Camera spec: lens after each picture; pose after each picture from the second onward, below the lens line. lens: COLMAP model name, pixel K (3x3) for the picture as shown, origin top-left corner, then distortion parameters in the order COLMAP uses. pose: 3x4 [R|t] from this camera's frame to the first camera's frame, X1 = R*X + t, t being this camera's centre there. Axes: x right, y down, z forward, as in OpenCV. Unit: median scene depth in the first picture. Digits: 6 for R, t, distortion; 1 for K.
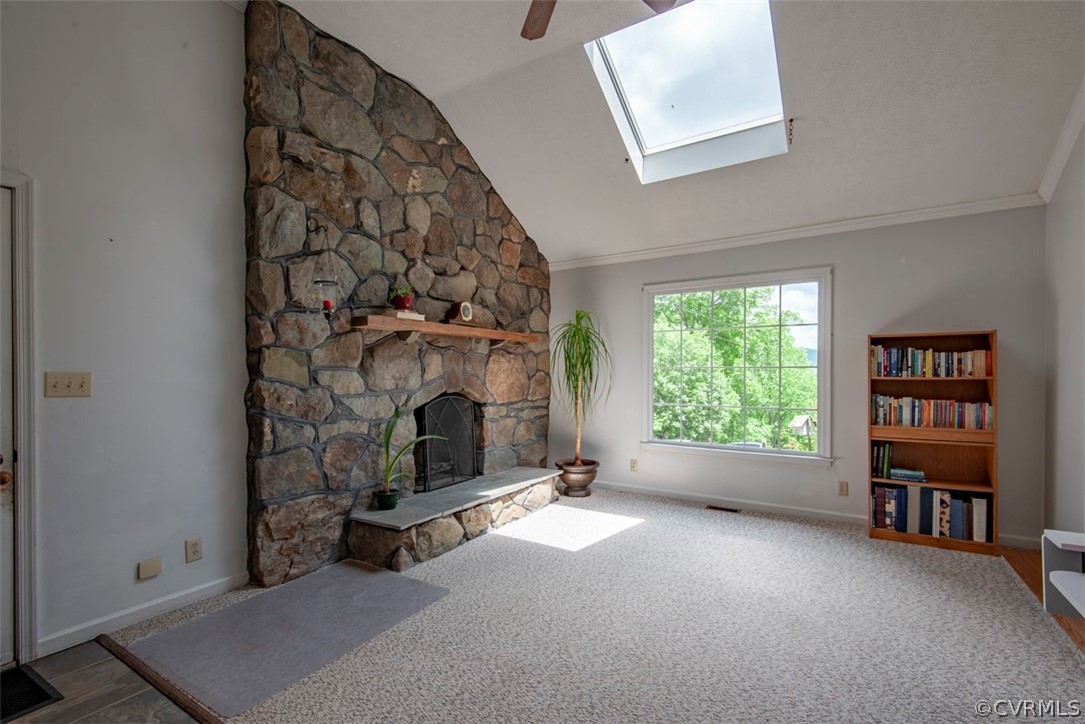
lens RADIAL K [[490.9, 0, 542.9], [0, 490.9, 369.0], [0, 0, 1]] dist [0.010241, -0.006536]
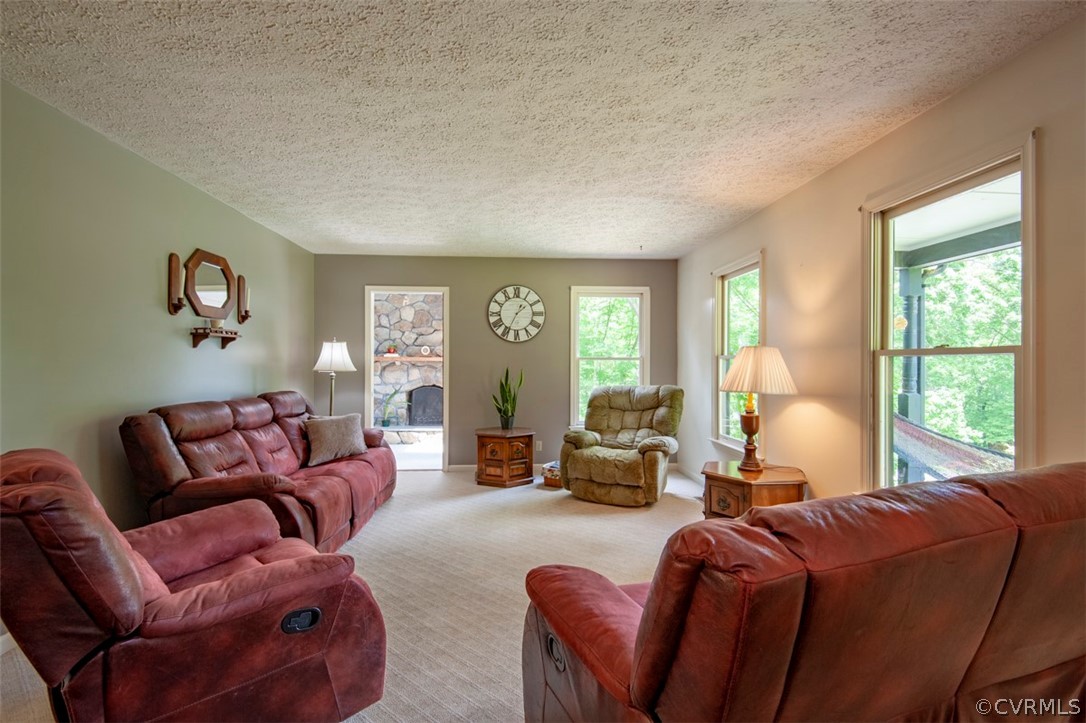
lens RADIAL K [[491.3, 0, 540.5], [0, 491.3, 358.6], [0, 0, 1]] dist [0.010241, -0.006536]
pose [[0.596599, -0.008225, -0.802498, 2.262397], [-0.005182, 0.999887, -0.014101, -0.055528], [0.802523, 0.012571, 0.596489, 0.057723]]
